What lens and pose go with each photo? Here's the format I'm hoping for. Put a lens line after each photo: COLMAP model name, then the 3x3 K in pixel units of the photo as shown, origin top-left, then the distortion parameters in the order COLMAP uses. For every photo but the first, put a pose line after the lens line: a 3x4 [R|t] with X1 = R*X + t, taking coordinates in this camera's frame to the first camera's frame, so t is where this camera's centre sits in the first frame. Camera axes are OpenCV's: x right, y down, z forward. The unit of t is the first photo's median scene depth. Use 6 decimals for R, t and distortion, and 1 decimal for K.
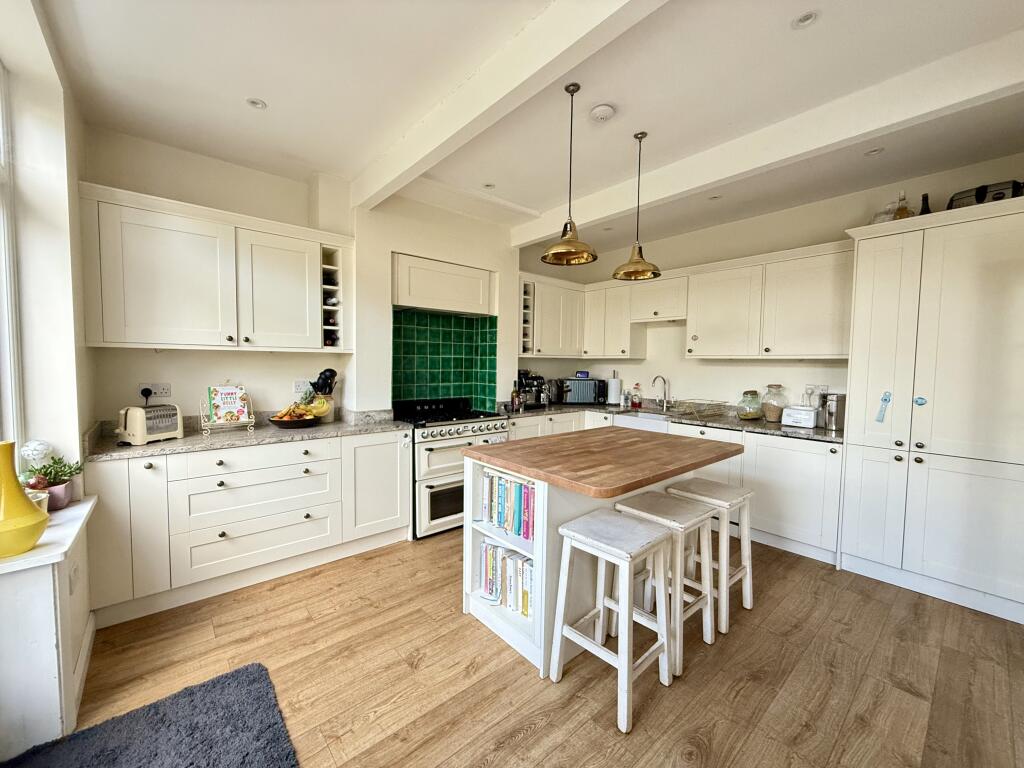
lens RADIAL K [[408.6, 0, 508.0], [0, 408.6, 384.3], [0, 0, 1]] dist [-0.000448, 0.000018]
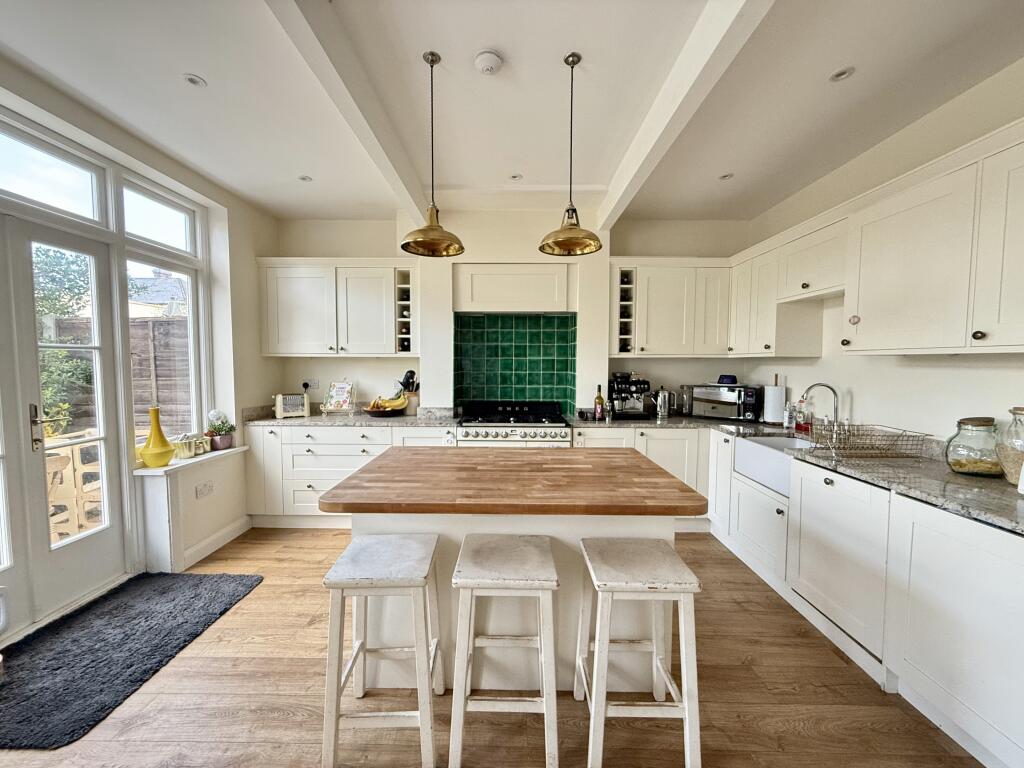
lens RADIAL K [[408.6, 0, 508.0], [0, 408.6, 384.3], [0, 0, 1]] dist [-0.000448, 0.000018]
pose [[0.755304, 0.026366, -0.654844, 0.495152], [-0.028969, 0.999557, 0.006832, -0.011604], [0.654734, 0.013810, 0.755733, 0.246179]]
